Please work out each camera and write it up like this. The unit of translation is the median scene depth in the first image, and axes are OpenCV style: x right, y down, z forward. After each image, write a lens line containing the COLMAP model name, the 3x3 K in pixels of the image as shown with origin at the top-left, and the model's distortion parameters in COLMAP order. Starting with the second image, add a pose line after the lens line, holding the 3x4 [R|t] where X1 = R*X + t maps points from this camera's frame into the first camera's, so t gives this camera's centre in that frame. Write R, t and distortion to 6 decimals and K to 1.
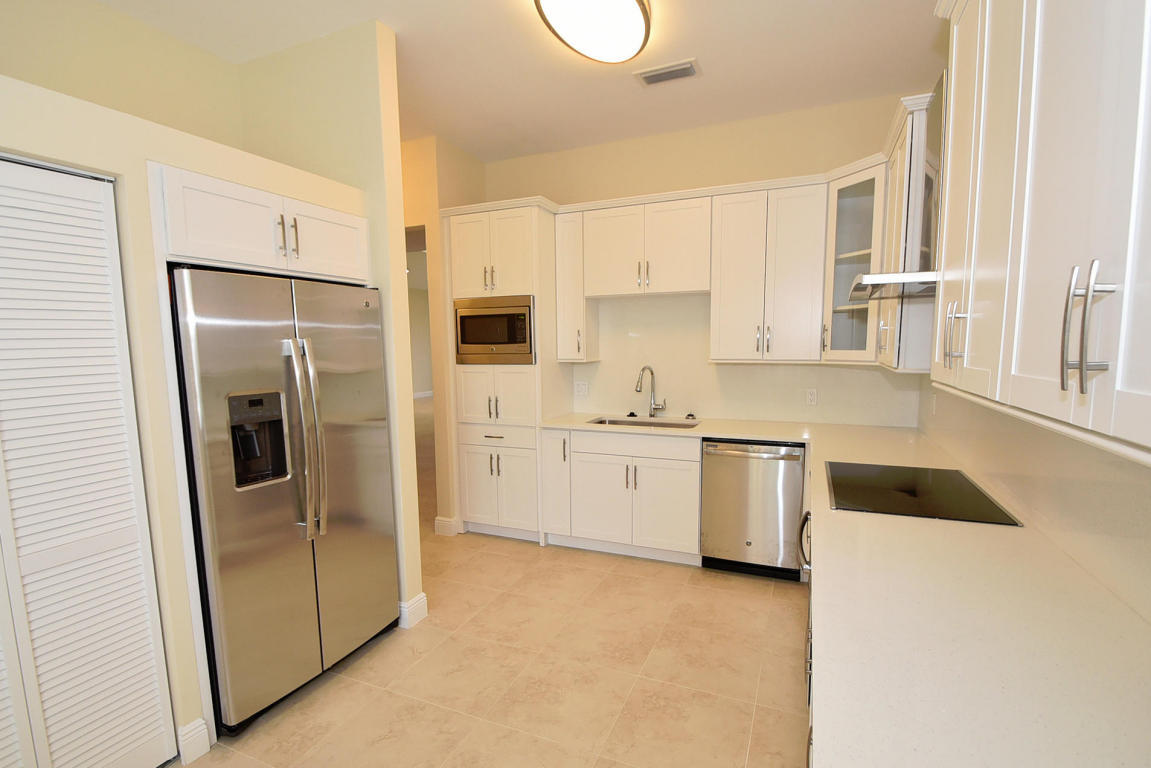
lens RADIAL K [[537.3, 0, 576.7], [0, 537.3, 407.4], [0, 0, 1]] dist [-0.000642, -0.000006]
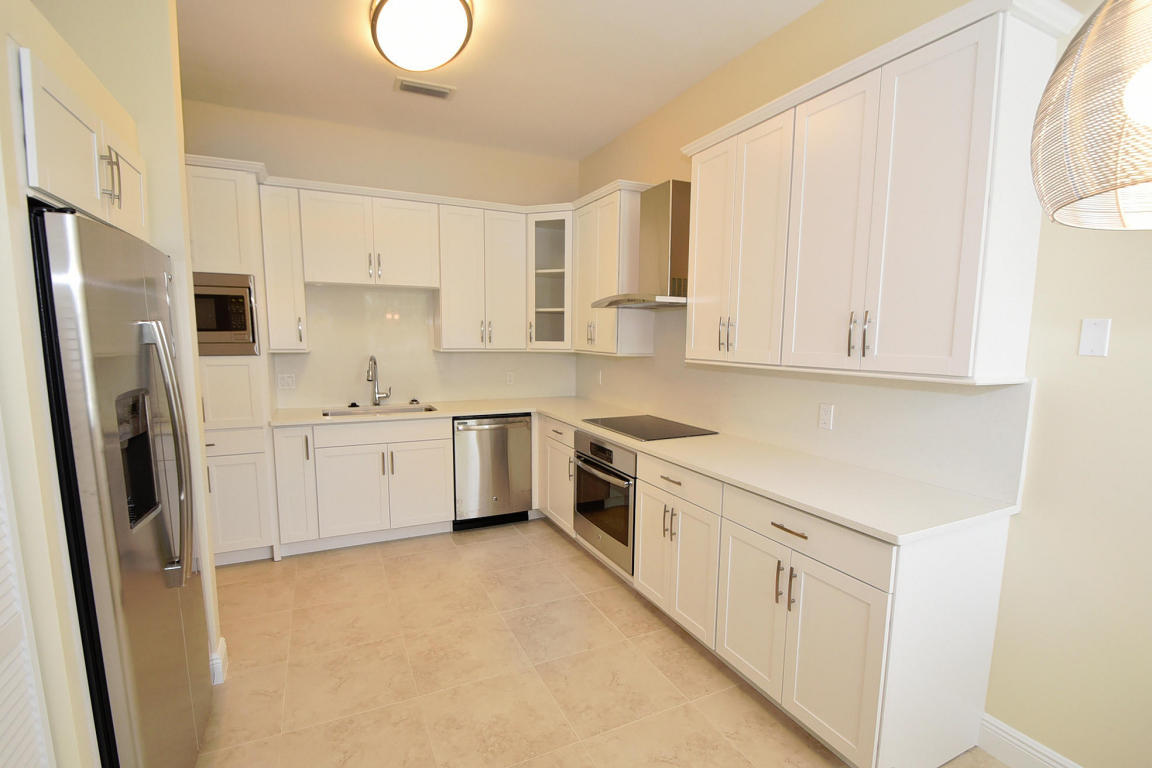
lens RADIAL K [[535.8, 0, 576.0], [0, 535.8, 405.2], [0, 0, 1]] dist [0.001071, -0.012838]
pose [[0.657769, -0.082088, 0.748733, -0.436377], [0.072231, 0.996337, 0.045778, -0.002352], [-0.749748, 0.023971, 0.661289, 0.049243]]
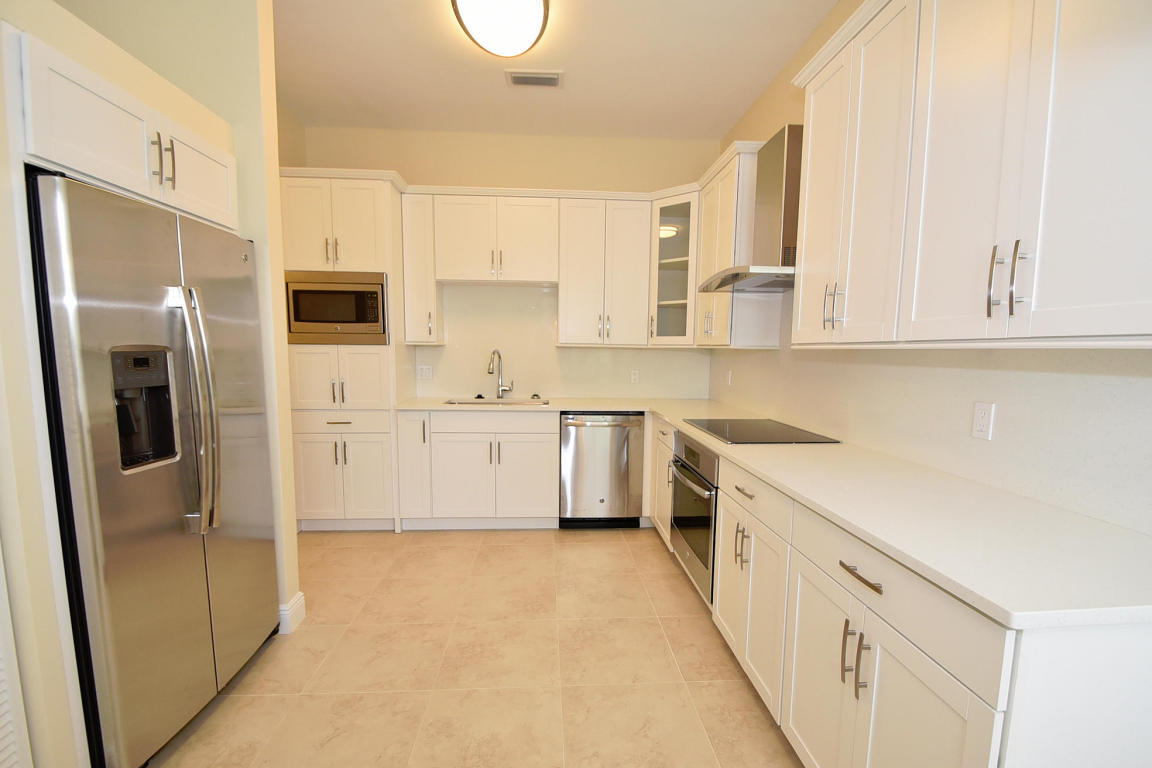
lens RADIAL K [[515.3, 0, 575.5], [0, 515.3, 406.1], [0, 0, 1]] dist [0.011208, -0.014239]
pose [[0.892406, -0.028401, 0.450338, -0.219274], [0.031516, 0.999503, 0.000582, 0.044144], [-0.450130, 0.013674, 0.892858, 0.022571]]
